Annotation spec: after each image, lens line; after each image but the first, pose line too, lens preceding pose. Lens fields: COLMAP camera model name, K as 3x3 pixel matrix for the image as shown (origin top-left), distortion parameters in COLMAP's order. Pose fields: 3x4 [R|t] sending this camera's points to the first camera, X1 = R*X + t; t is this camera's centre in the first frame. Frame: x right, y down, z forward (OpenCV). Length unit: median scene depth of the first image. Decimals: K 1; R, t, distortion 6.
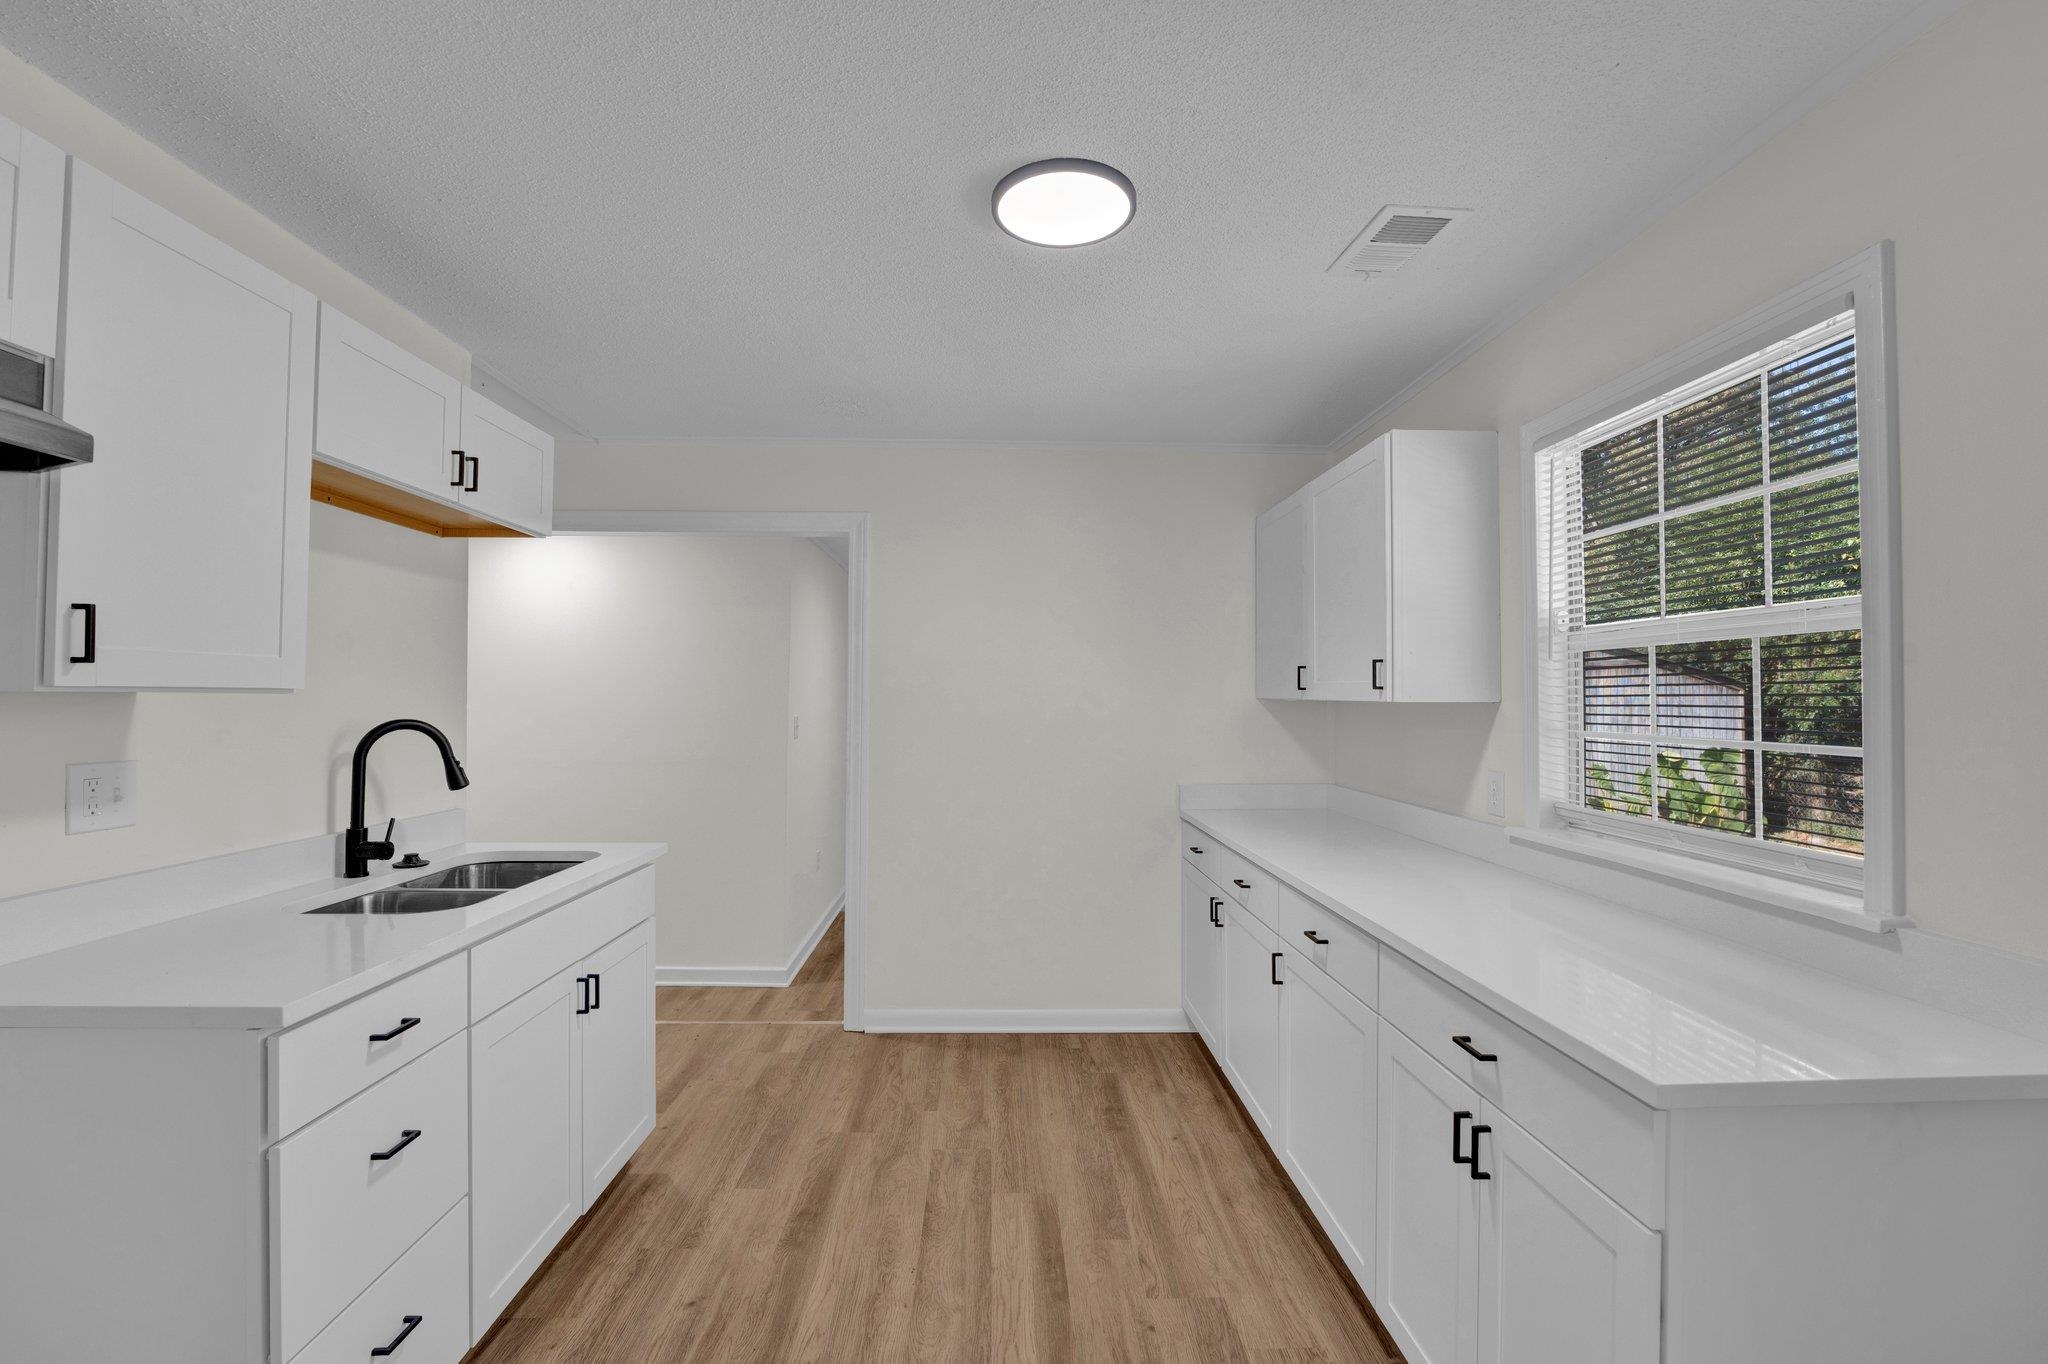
lens RADIAL K [[894.8, 0, 1017.6], [0, 894.8, 680.4], [0, 0, 1]] dist [-0.022181, 0.003535]
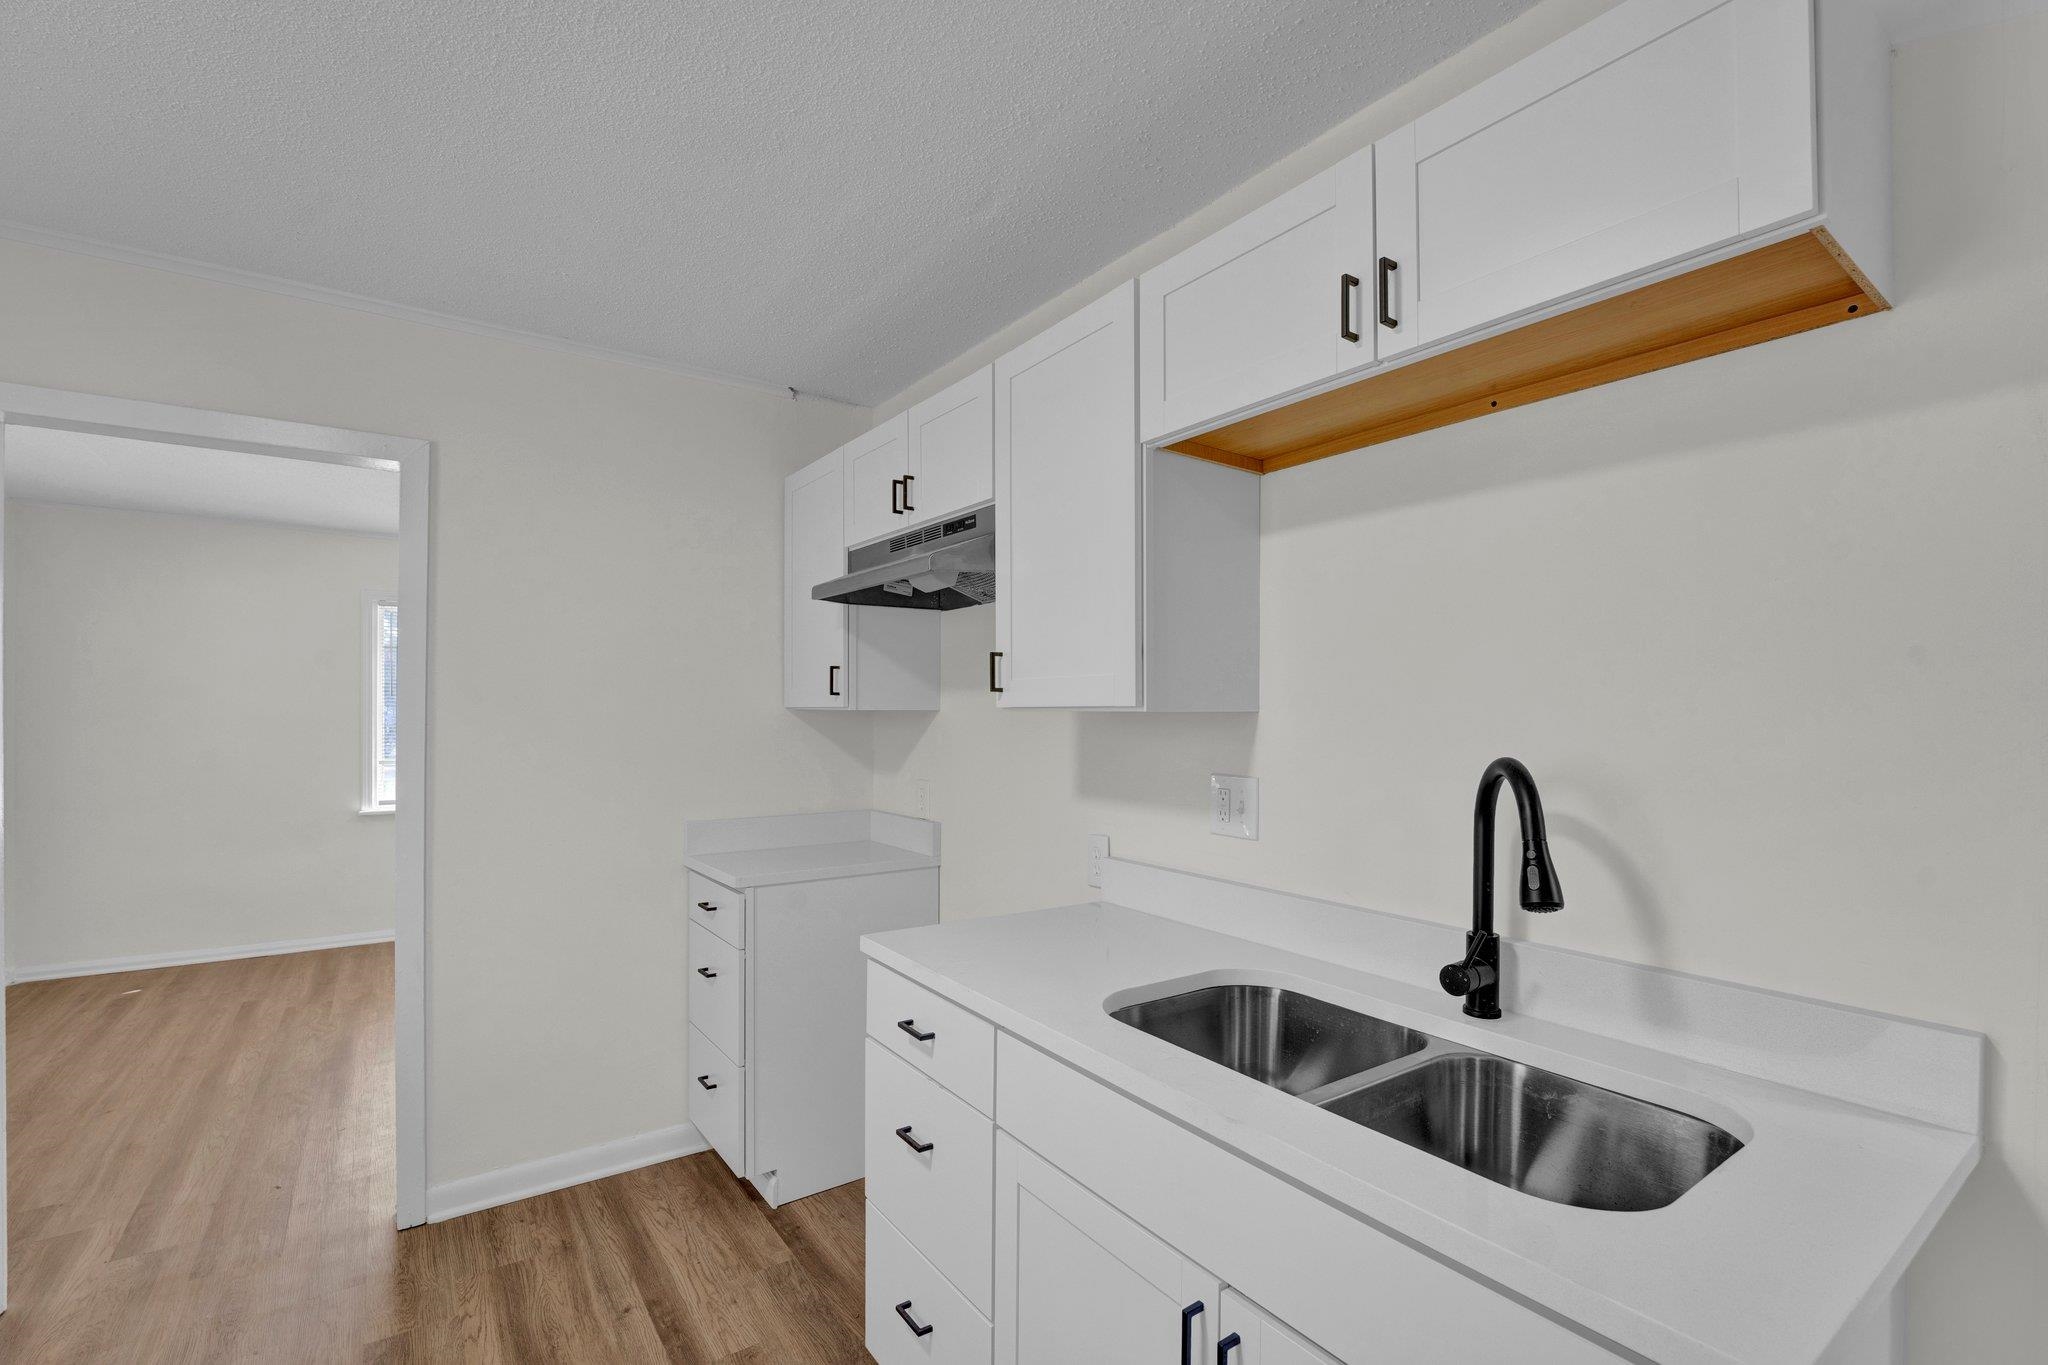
lens RADIAL K [[894.8, 0, 1004.7], [0, 894.8, 708.7], [0, 0, 1]] dist [-0.022181, 0.003535]
pose [[-0.834353, -0.007187, -0.551183, -0.128638], [0.005595, 0.999753, -0.021506, 0.022460], [0.551202, -0.021028, -0.834107, 1.233218]]
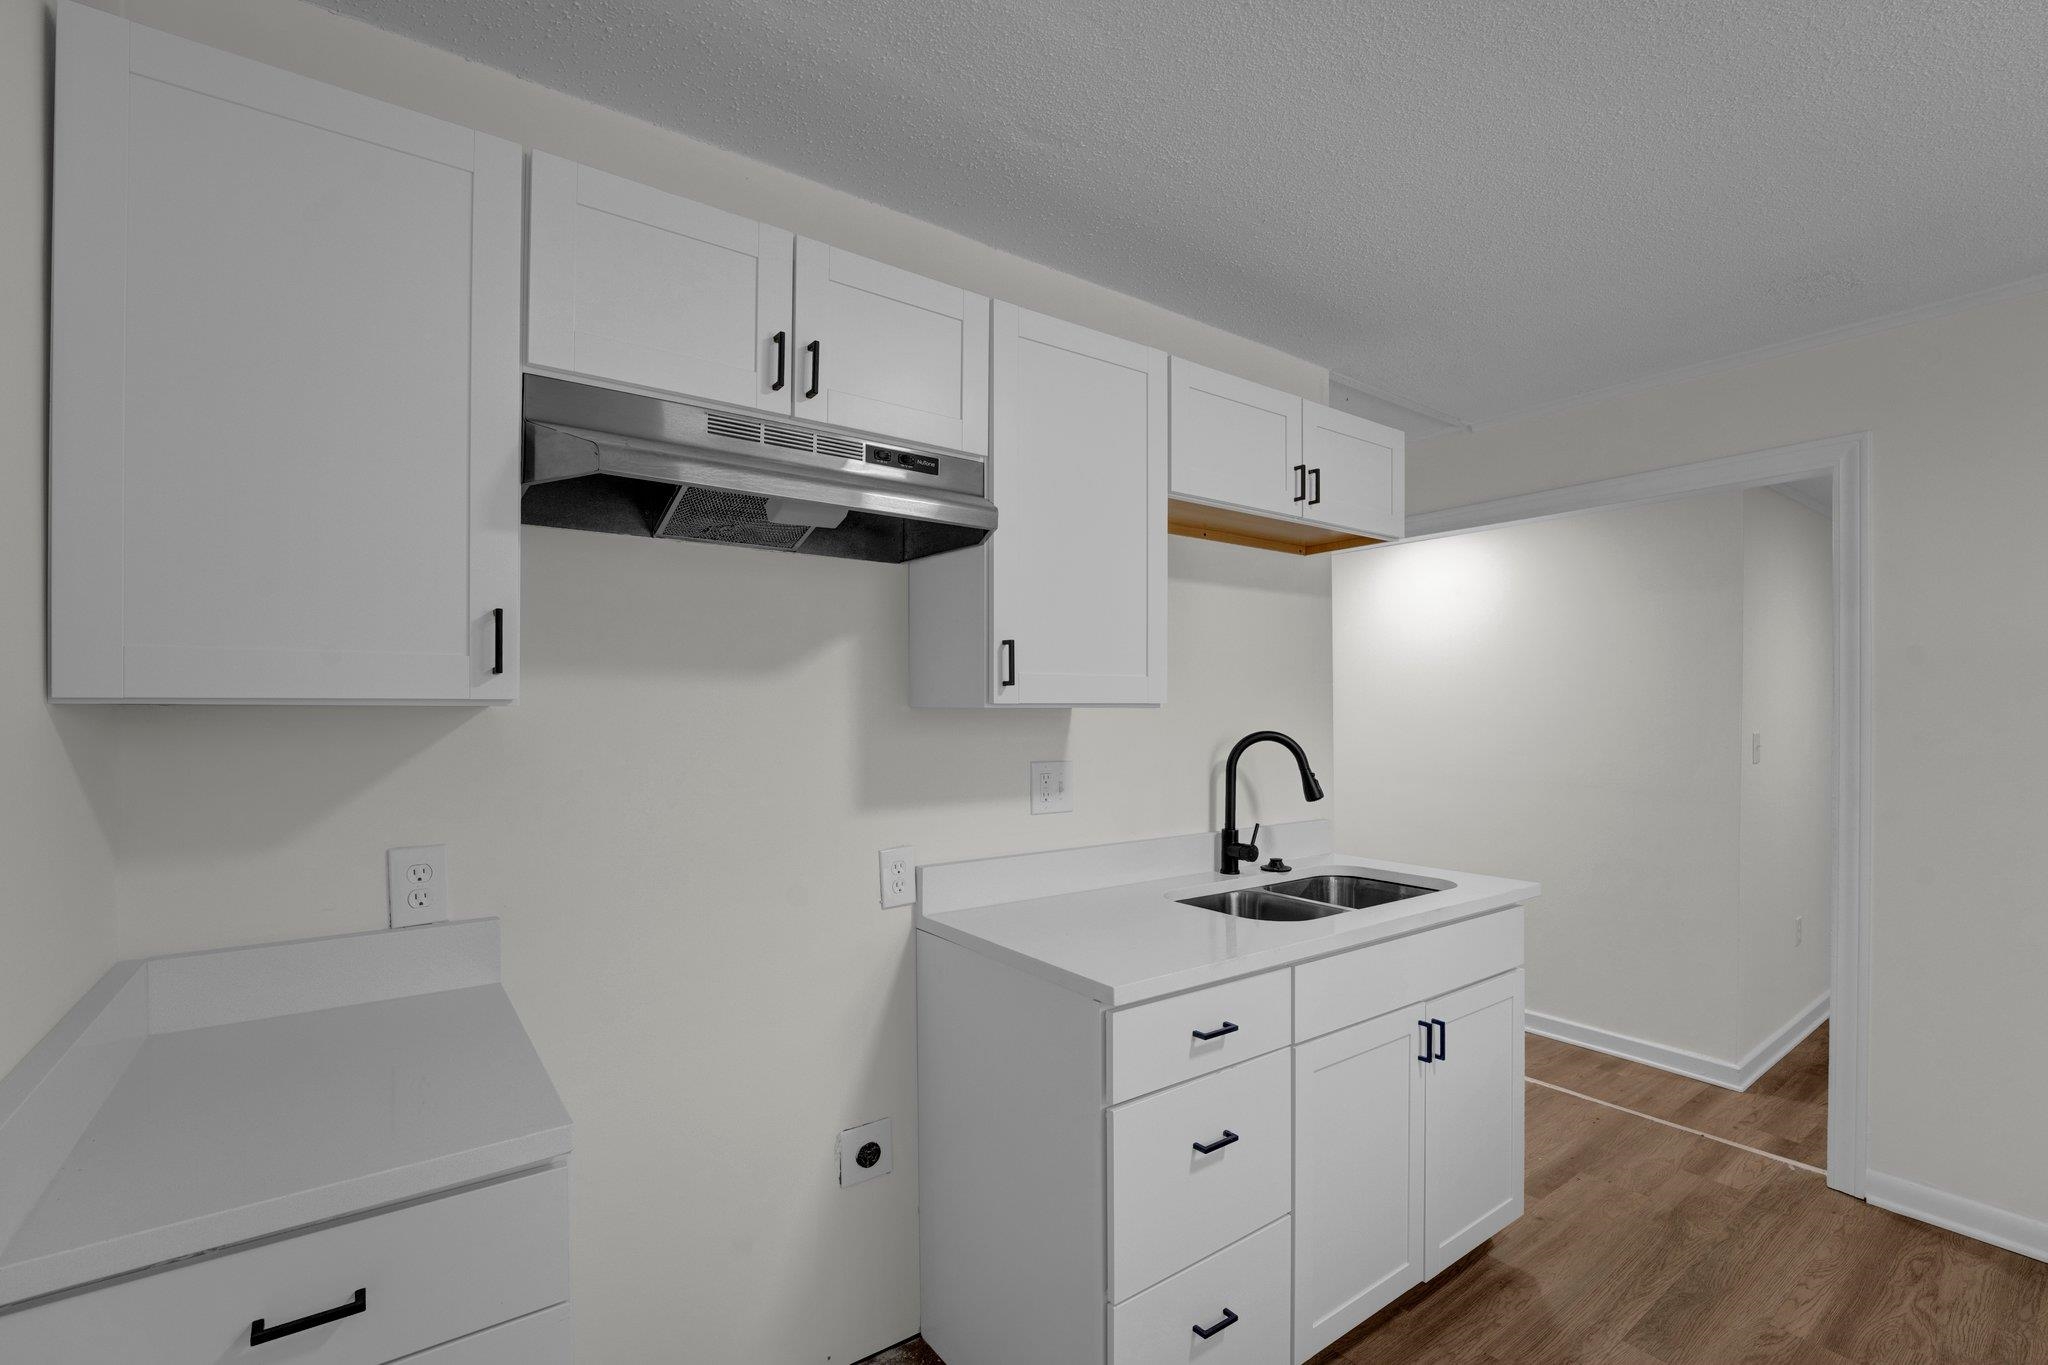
lens RADIAL K [[894.8, 0, 1009.9], [0, 894.8, 709.4], [0, 0, 1]] dist [-0.022181, 0.003535]
pose [[0.564560, -0.004571, -0.825380, 0.016126], [0.020321, 0.999759, 0.008362, 0.002253], [0.825142, -0.021493, 0.564516, 0.137435]]
